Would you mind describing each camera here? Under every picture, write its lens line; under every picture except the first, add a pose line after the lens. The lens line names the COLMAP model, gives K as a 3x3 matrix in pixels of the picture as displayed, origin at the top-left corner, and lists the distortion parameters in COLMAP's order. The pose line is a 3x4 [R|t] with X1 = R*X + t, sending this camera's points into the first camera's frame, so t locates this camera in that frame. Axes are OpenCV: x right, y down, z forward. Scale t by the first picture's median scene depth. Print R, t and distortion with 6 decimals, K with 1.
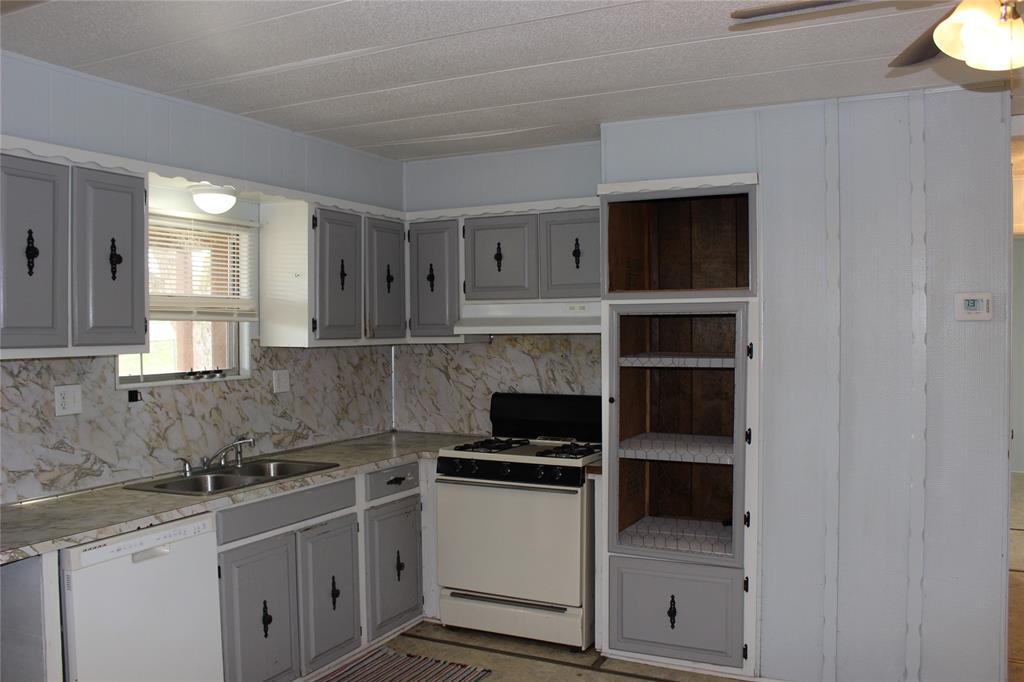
lens RADIAL K [[867.2, 0, 513.2], [0, 867.2, 346.8], [0, 0, 1]] dist [-0.114666, 0.060291]
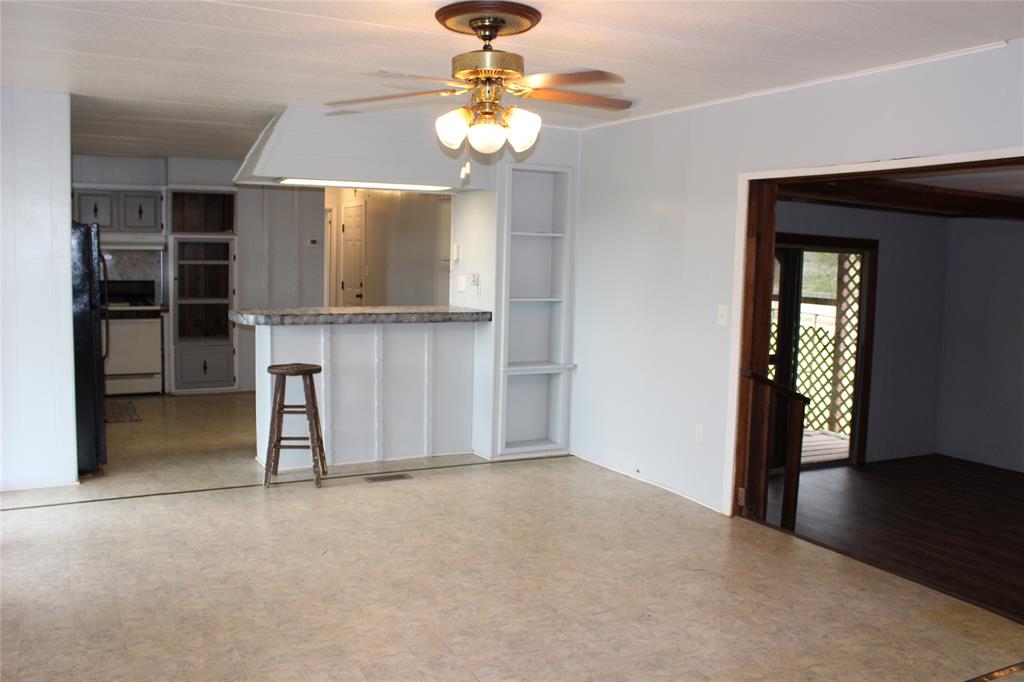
lens RADIAL K [[867.2, 0, 511.7], [0, 867.2, 342.2], [0, 0, 1]] dist [-0.114666, 0.060291]
pose [[0.581885, -0.066741, 0.810528, -1.218230], [-0.007561, 0.996140, 0.087452, 0.023771], [-0.813236, -0.057016, 0.579134, -1.051843]]
